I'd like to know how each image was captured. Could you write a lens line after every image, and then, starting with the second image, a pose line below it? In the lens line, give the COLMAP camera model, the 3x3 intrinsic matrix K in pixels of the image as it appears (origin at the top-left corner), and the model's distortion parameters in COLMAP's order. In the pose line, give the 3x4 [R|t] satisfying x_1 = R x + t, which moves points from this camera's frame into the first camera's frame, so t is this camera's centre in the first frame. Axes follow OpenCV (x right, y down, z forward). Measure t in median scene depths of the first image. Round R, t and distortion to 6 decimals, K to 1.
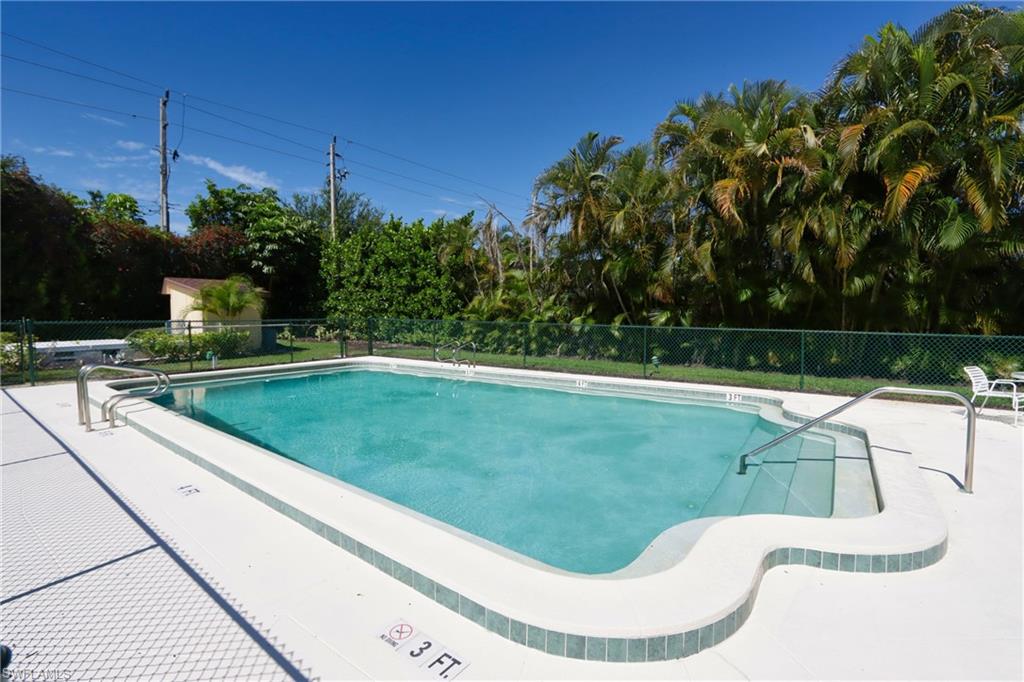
lens RADIAL K [[485.4, 0, 512.6], [0, 485.4, 327.0], [0, 0, 1]] dist [-0.000904, -0.000054]
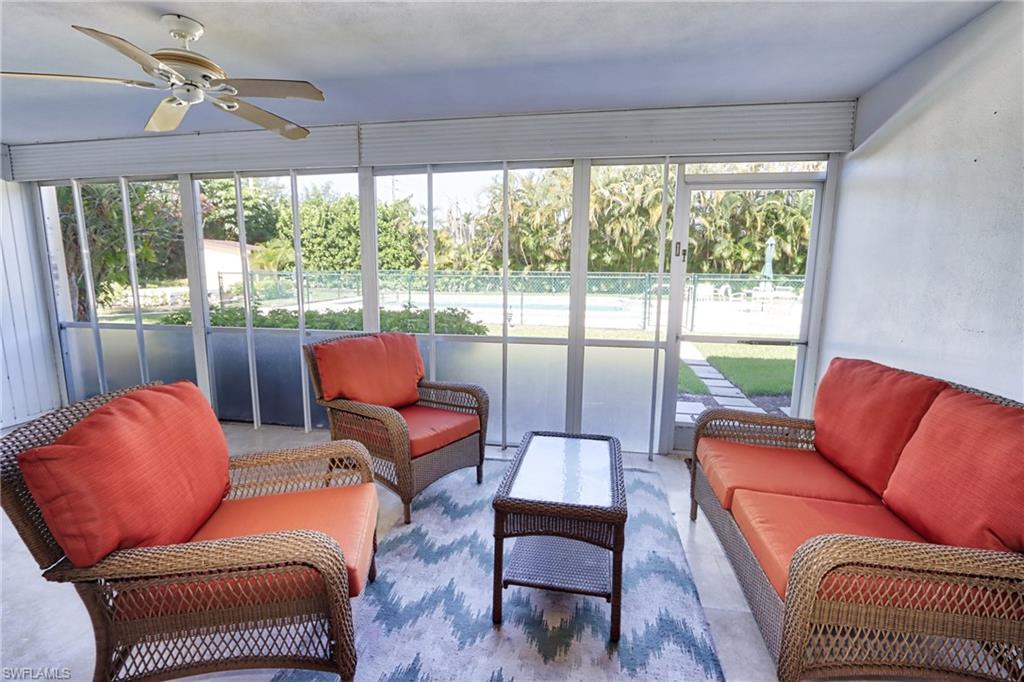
lens RADIAL K [[473.1, 0, 512.0], [0, 473.1, 341.0], [0, 0, 1]] dist [0.000254, 0.000000]
pose [[0.920508, -0.061626, 0.385833, -0.678571], [0.013964, 0.992042, 0.125135, 0.037514], [-0.390474, -0.109800, 0.914043, -0.802120]]
